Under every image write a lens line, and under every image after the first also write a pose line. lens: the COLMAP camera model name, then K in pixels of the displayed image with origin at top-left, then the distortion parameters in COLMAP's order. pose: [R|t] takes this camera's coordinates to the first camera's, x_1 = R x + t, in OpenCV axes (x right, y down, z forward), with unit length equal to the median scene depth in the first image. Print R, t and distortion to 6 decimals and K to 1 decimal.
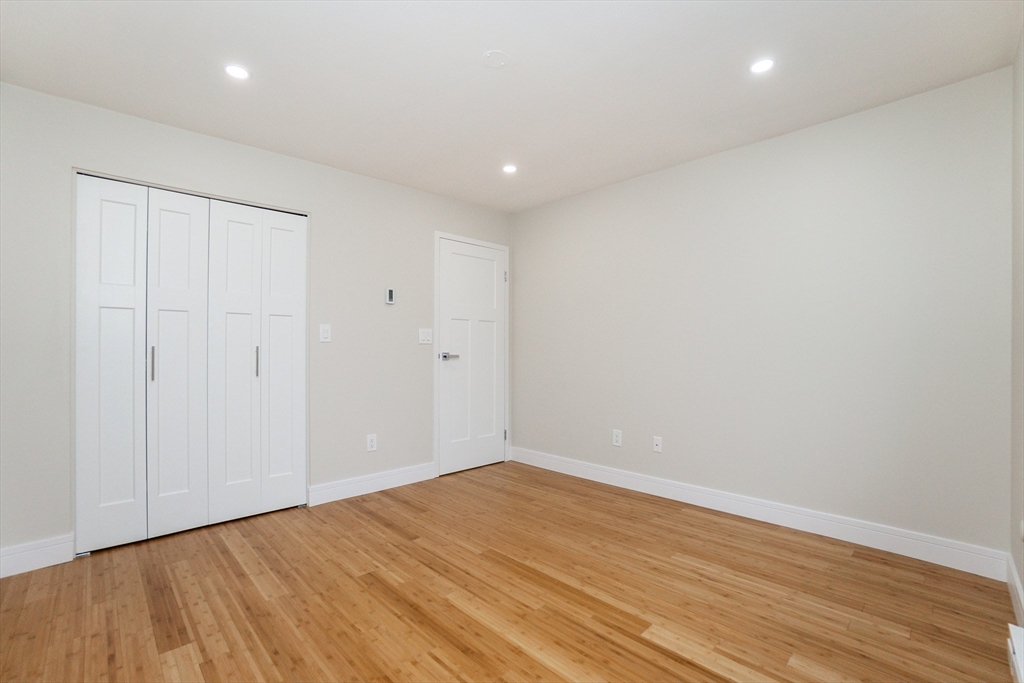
lens RADIAL K [[454.8, 0, 524.6], [0, 454.8, 339.7], [0, 0, 1]] dist [-0.066894, 0.023195]
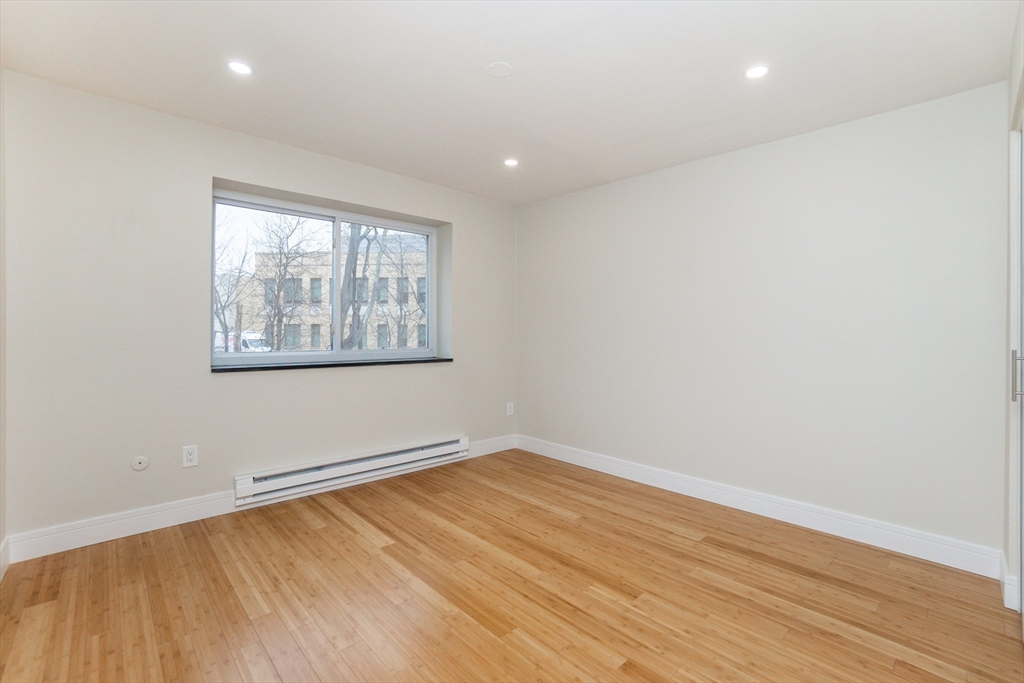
lens RADIAL K [[454.8, 0, 524.6], [0, 454.8, 339.7], [0, 0, 1]] dist [-0.066894, 0.023195]
pose [[-0.999766, -0.009398, 0.019489, -0.136880], [-0.009434, 0.999954, -0.001744, 0.007613], [-0.019472, -0.001928, -0.999809, 1.894370]]
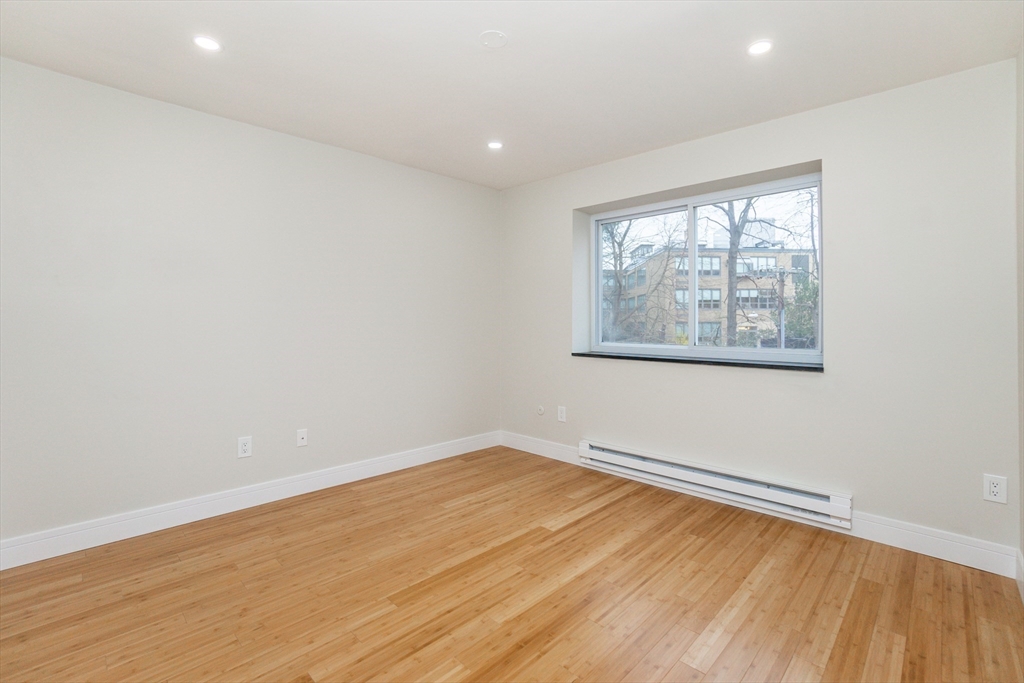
lens RADIAL K [[454.8, 0, 524.6], [0, 454.8, 339.7], [0, 0, 1]] dist [-0.066894, 0.023195]
pose [[-0.020942, -0.038242, 0.999049, -0.931145], [-0.023016, 0.999022, 0.037758, -0.015162], [-0.999516, -0.022203, -0.021802, 0.886397]]
